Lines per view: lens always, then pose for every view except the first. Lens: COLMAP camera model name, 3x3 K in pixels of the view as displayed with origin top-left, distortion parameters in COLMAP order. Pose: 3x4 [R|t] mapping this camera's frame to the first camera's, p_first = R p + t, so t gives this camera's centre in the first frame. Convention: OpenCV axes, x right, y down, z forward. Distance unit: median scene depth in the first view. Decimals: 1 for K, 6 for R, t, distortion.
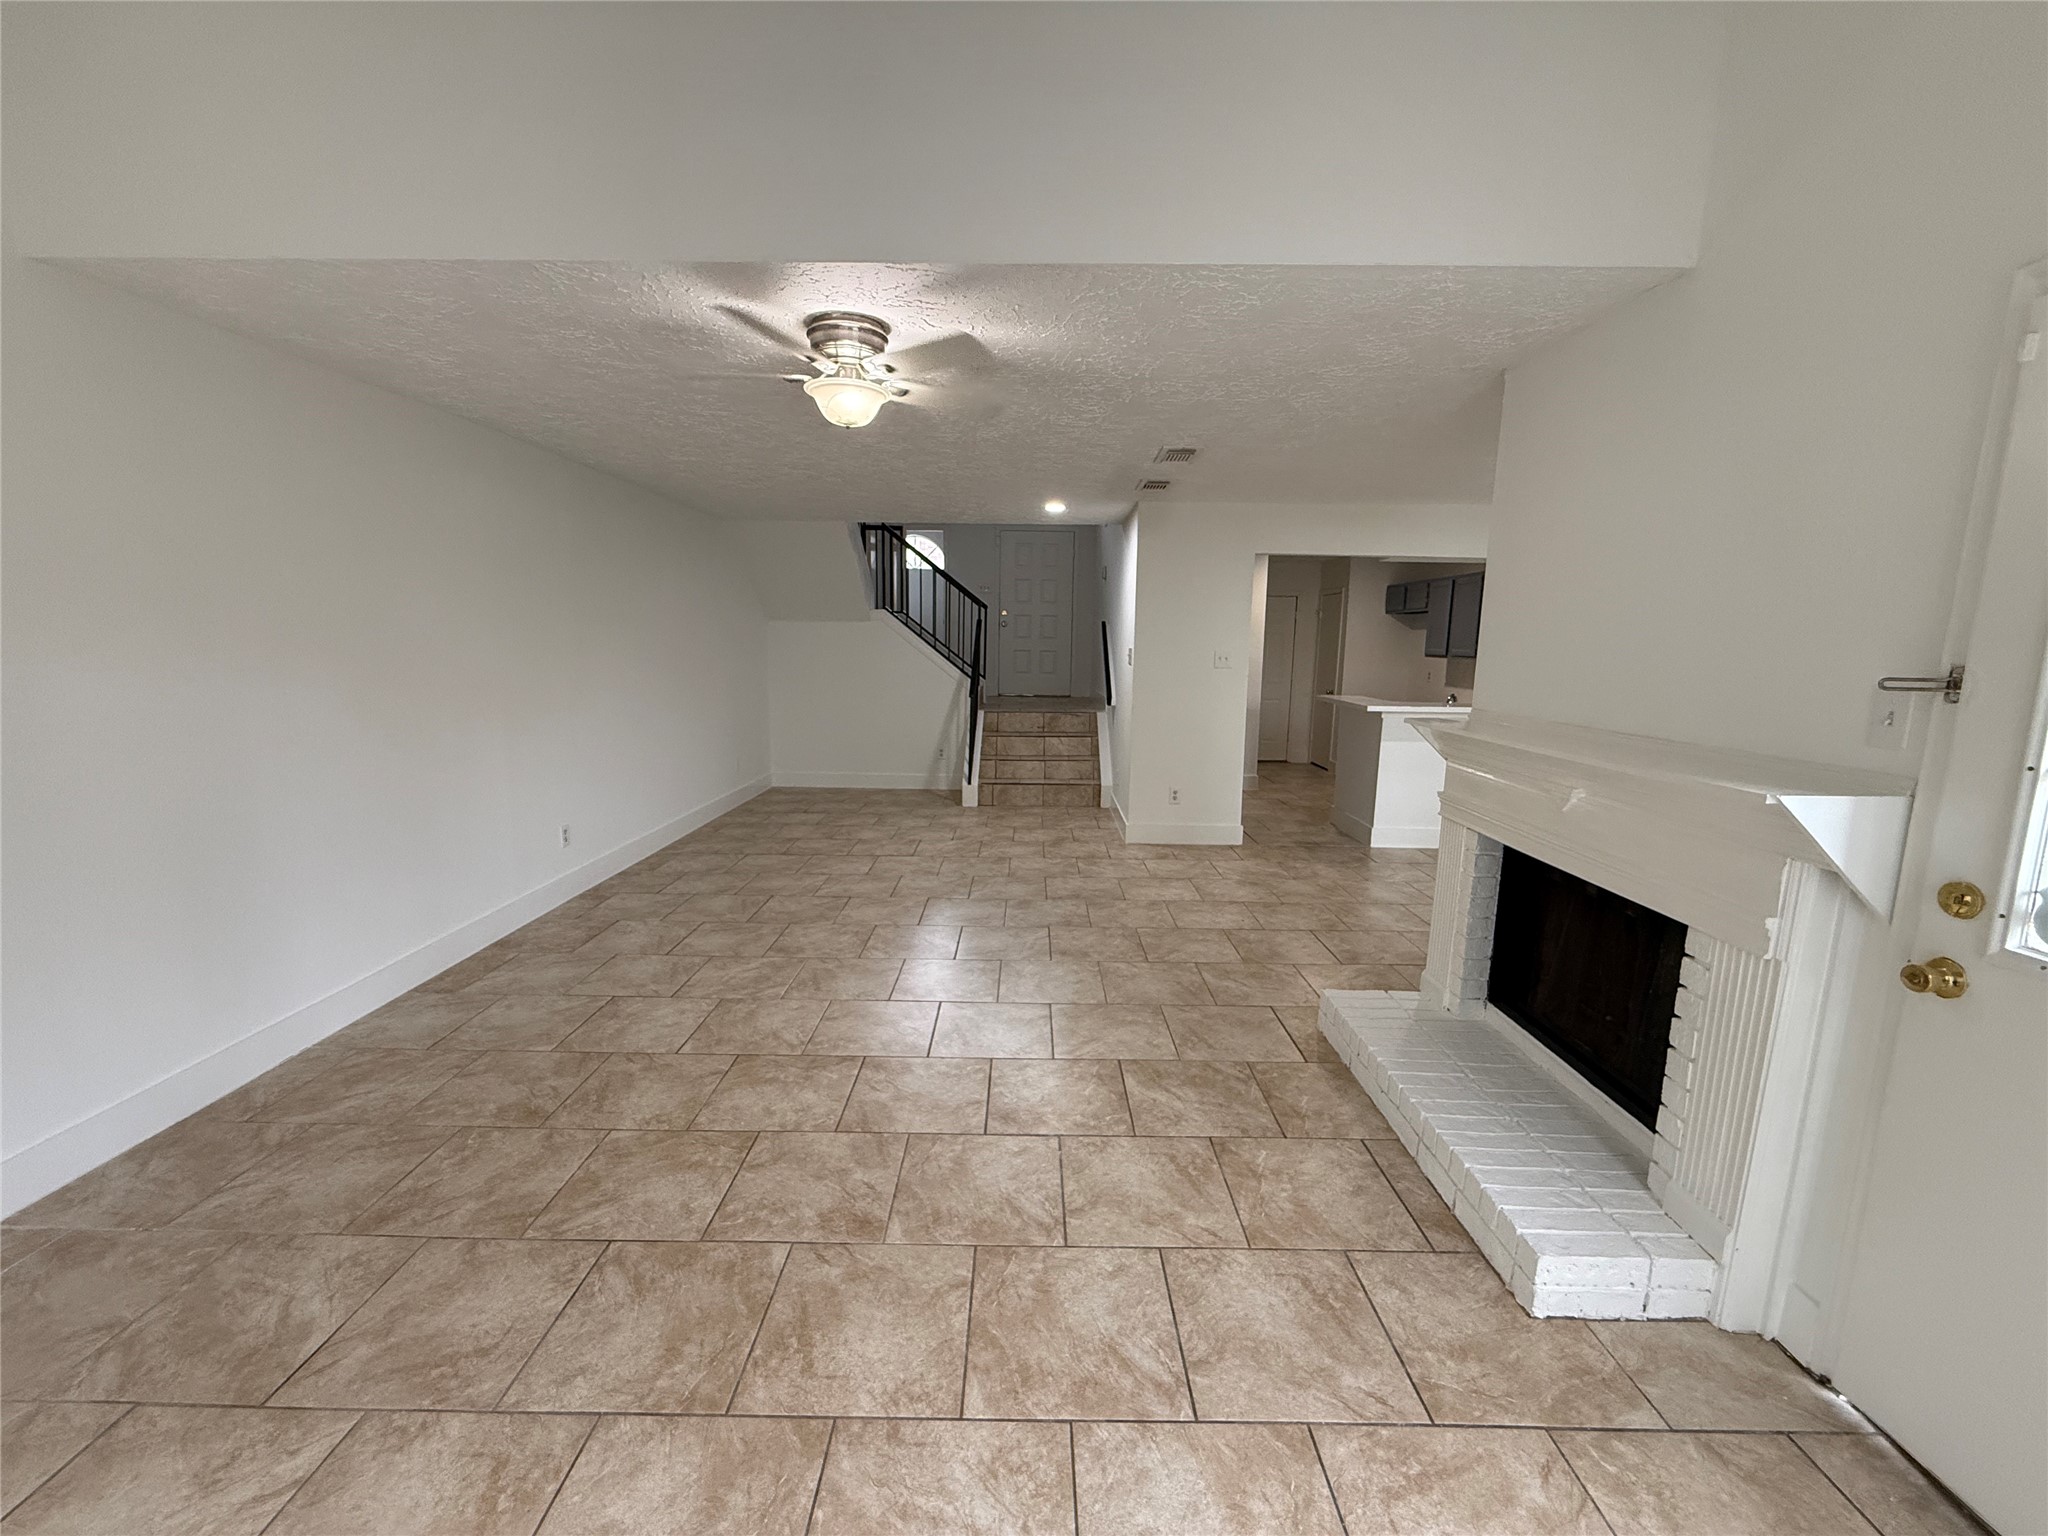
lens RADIAL K [[811.0, 0, 1016.9], [0, 811.0, 765.9], [0, 0, 1]] dist [-0.000073, 0.000047]
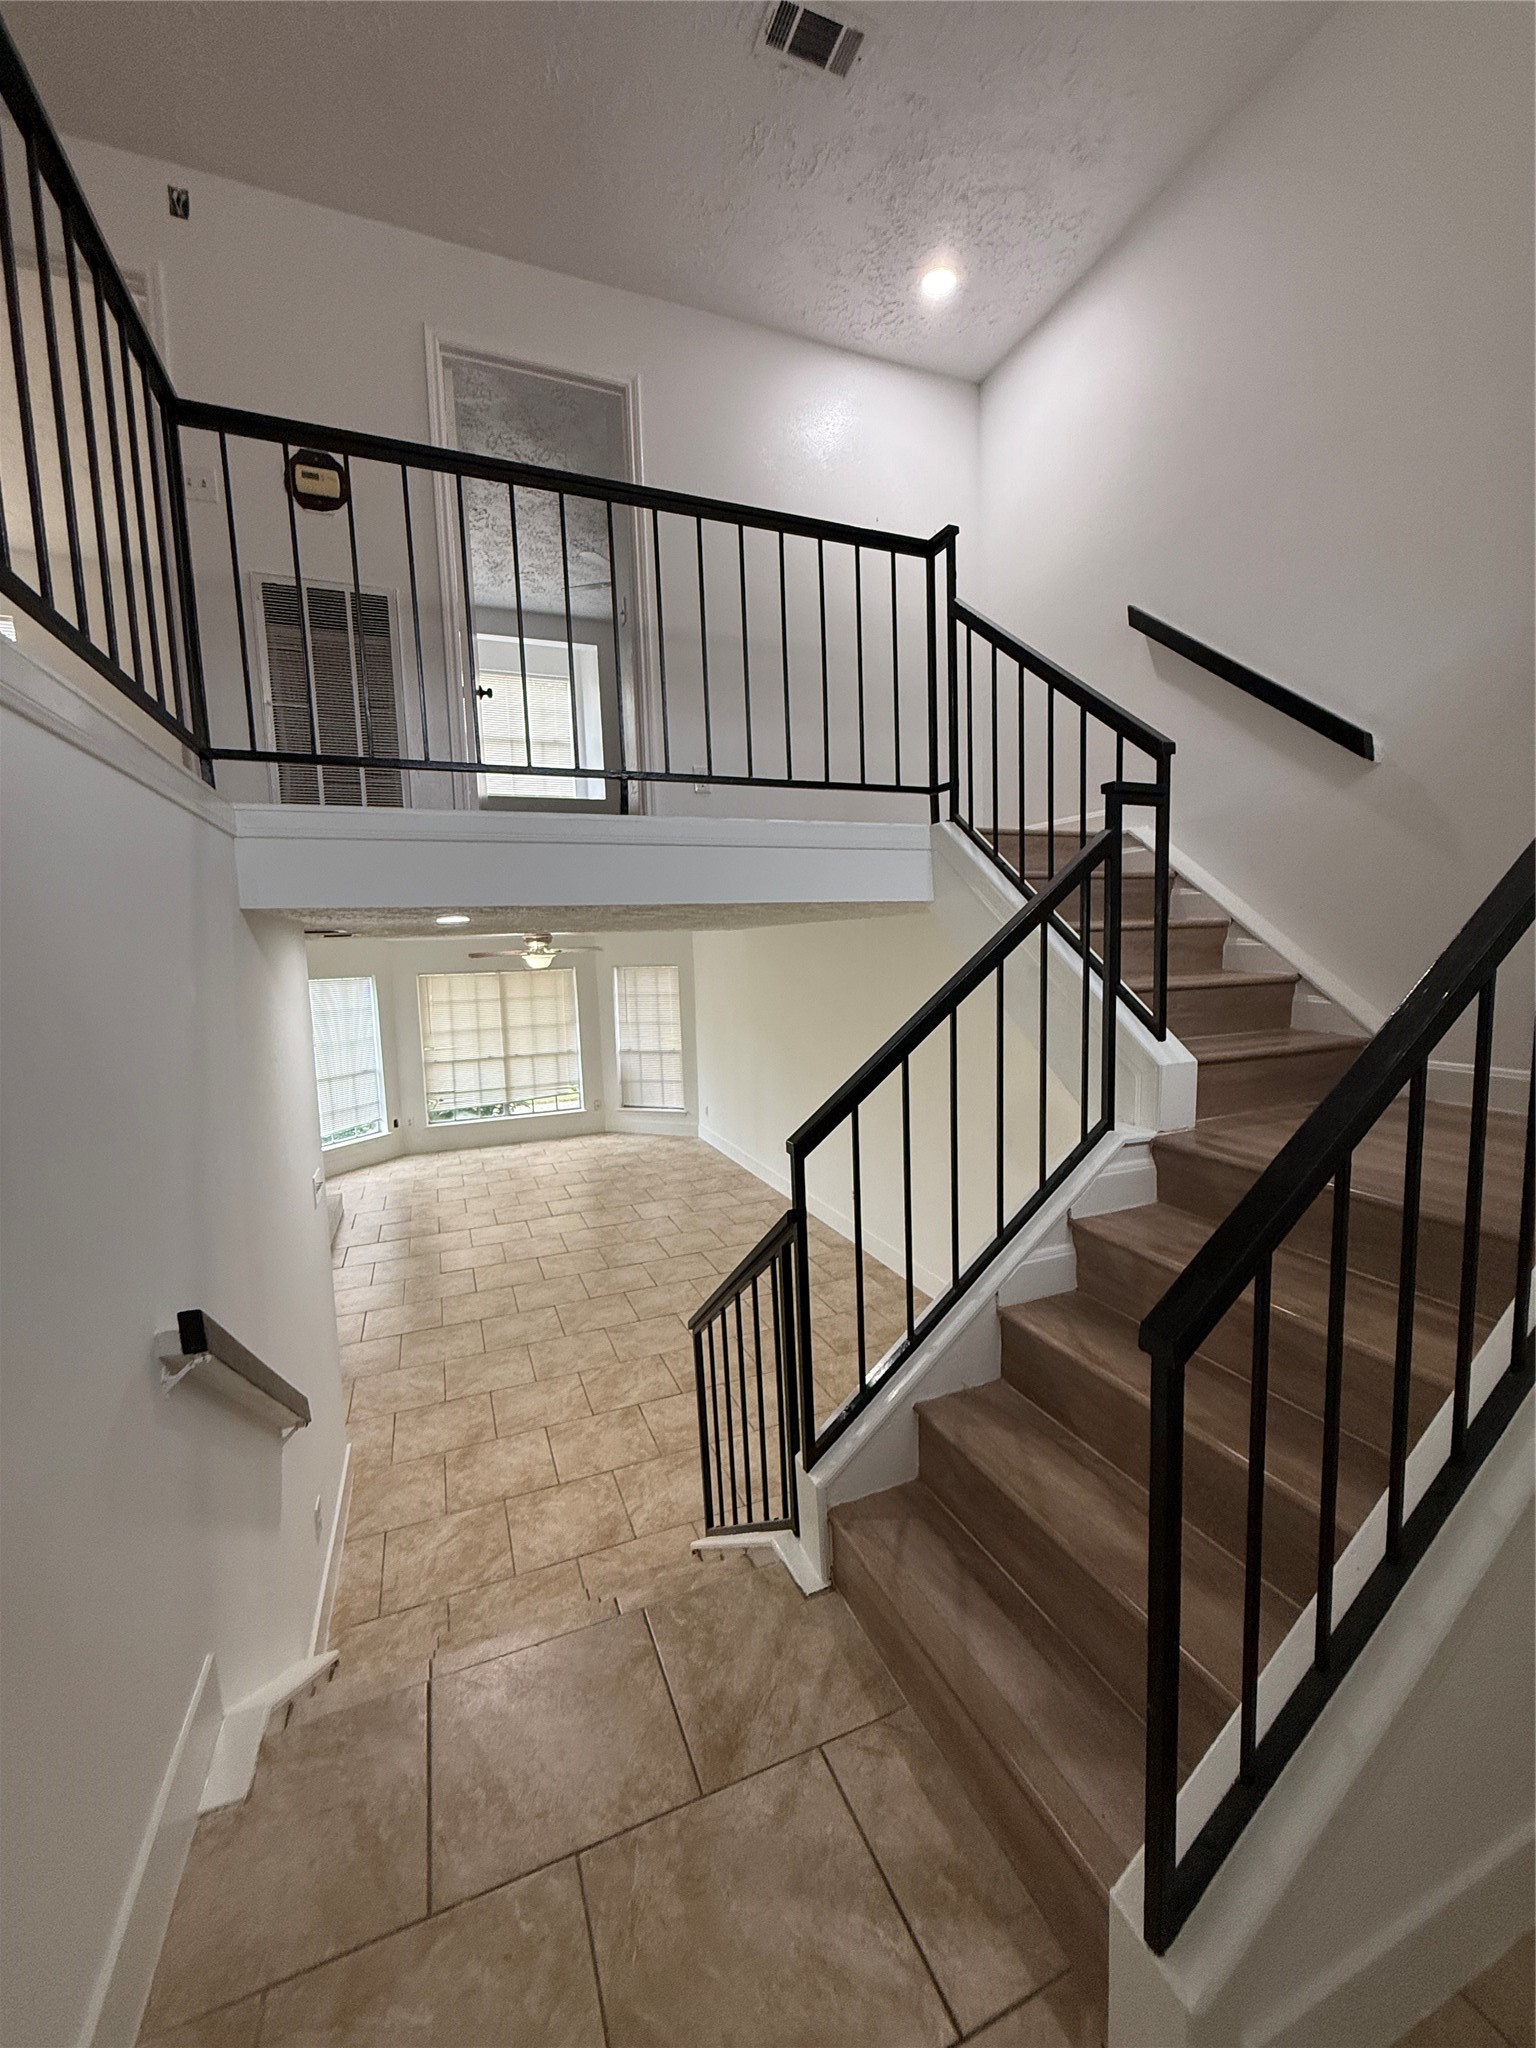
lens RADIAL K [[811.0, 0, 762.3], [0, 811.0, 1021.7], [0, 0, 1]] dist [-0.000073, 0.000047]
pose [[-0.919263, 0.053078, -0.390049, 0.198736], [-0.043005, 0.971395, 0.233543, -1.058548], [0.391288, 0.231461, -0.890685, 4.354662]]
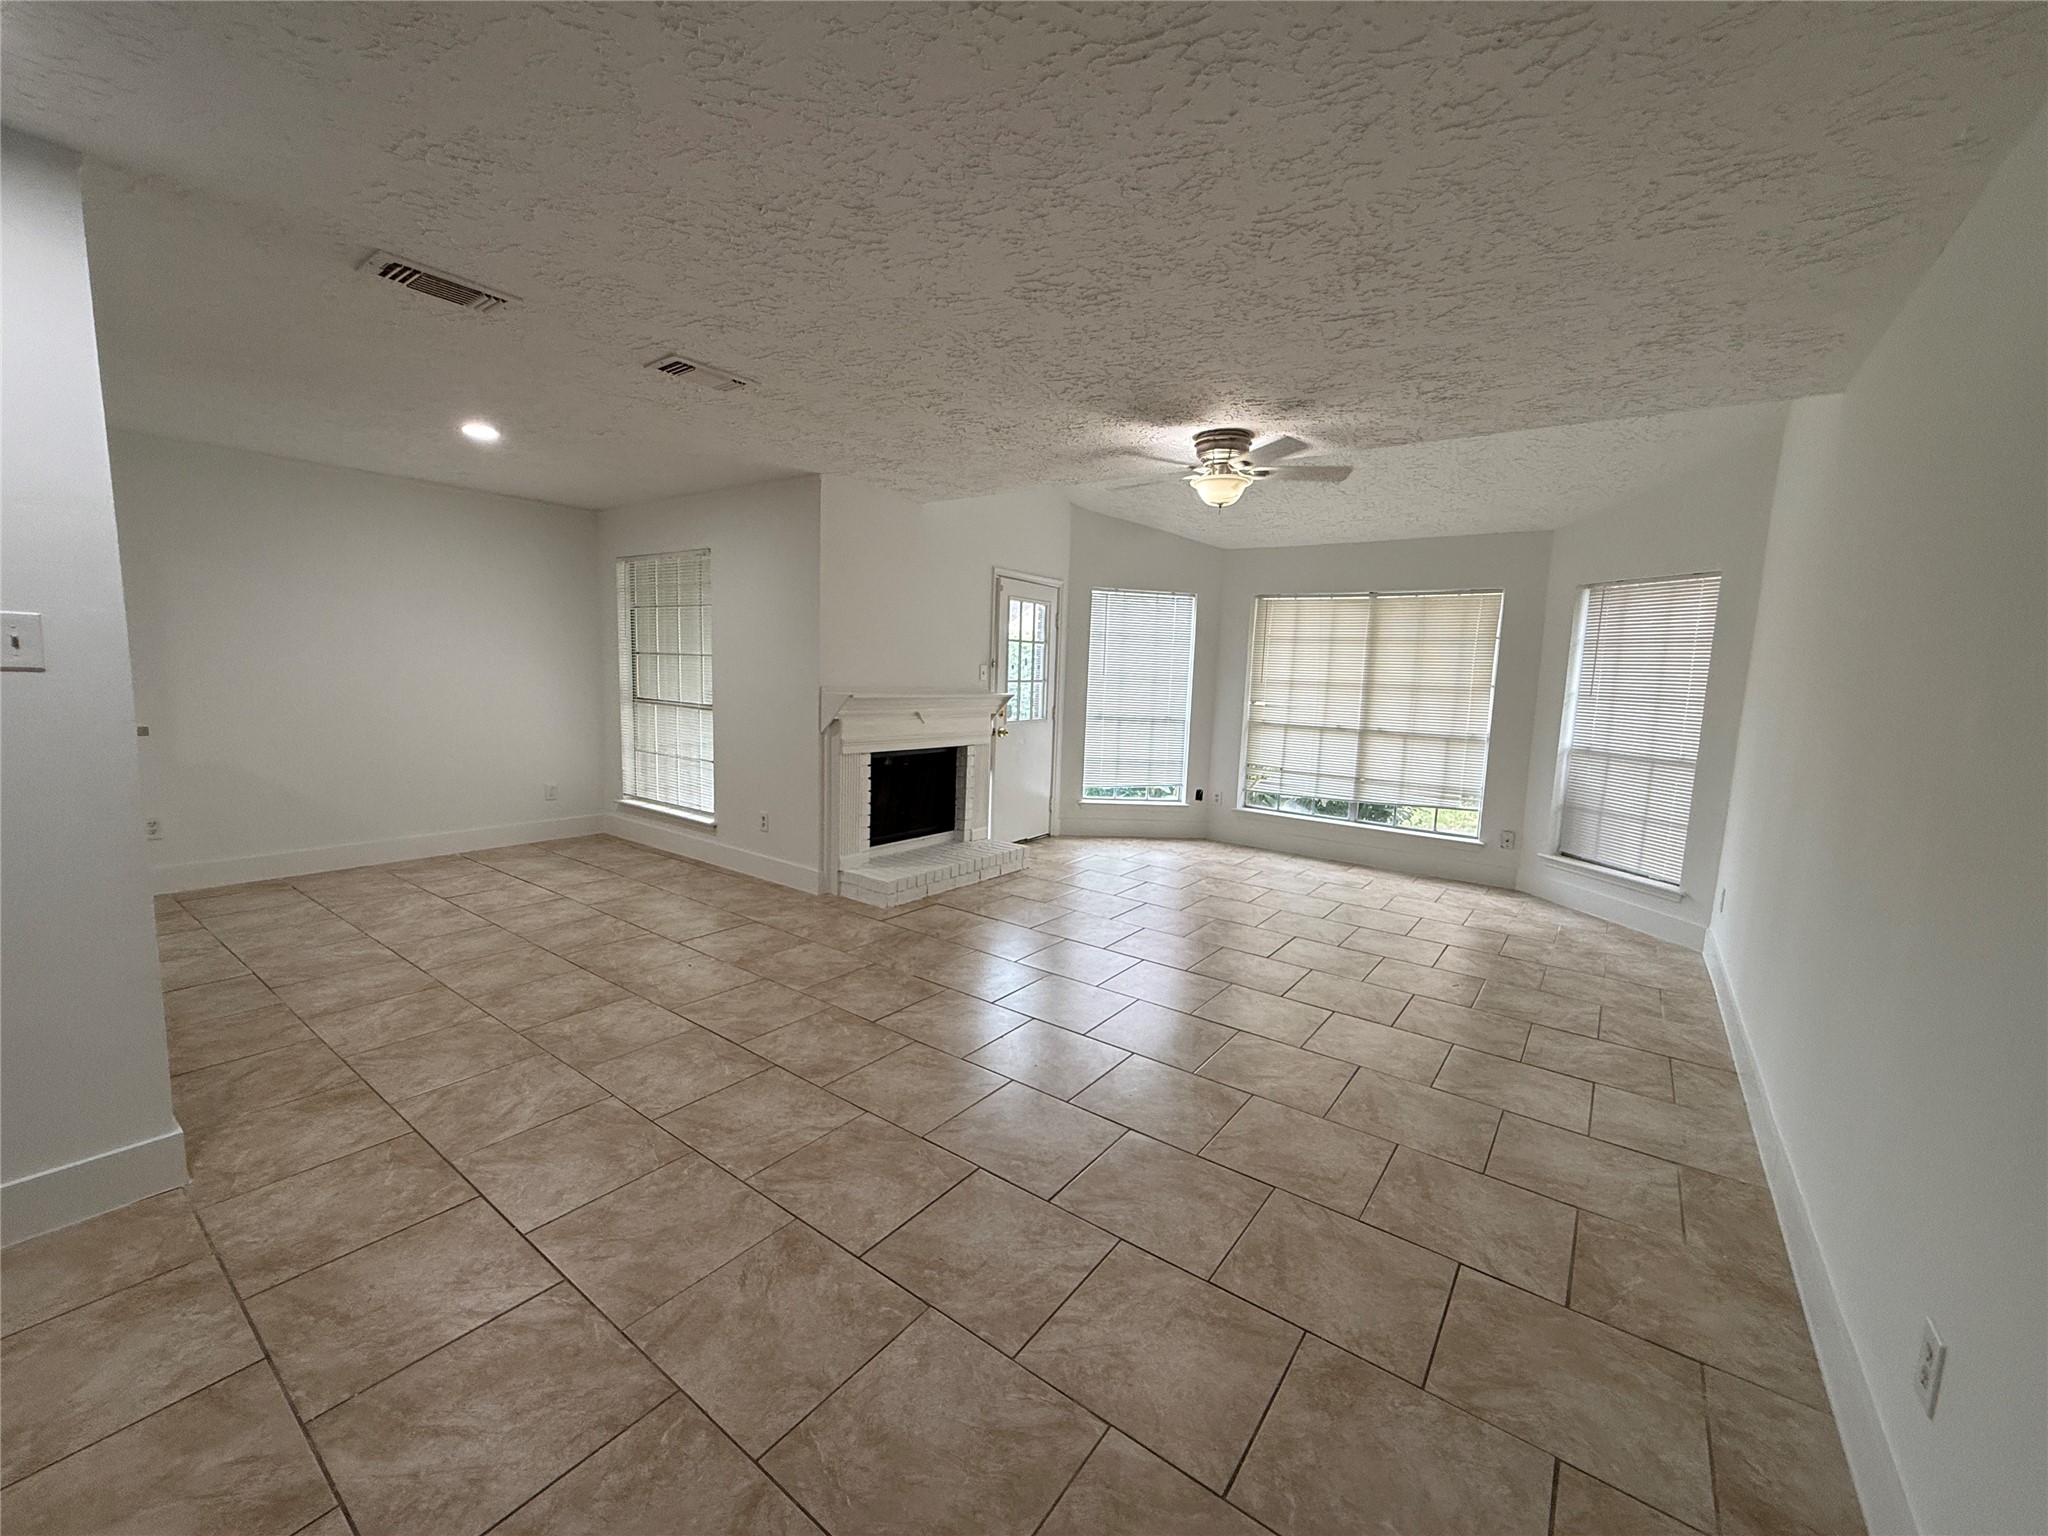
lens RADIAL K [[811.0, 0, 1024.4], [0, 811.0, 767.4], [0, 0, 1]] dist [-0.000073, 0.000047]
pose [[-0.813750, -0.112259, 0.570271, -0.922868], [0.043404, 0.966693, 0.252230, -0.409486], [-0.579592, 0.230004, -0.781774, 2.825252]]
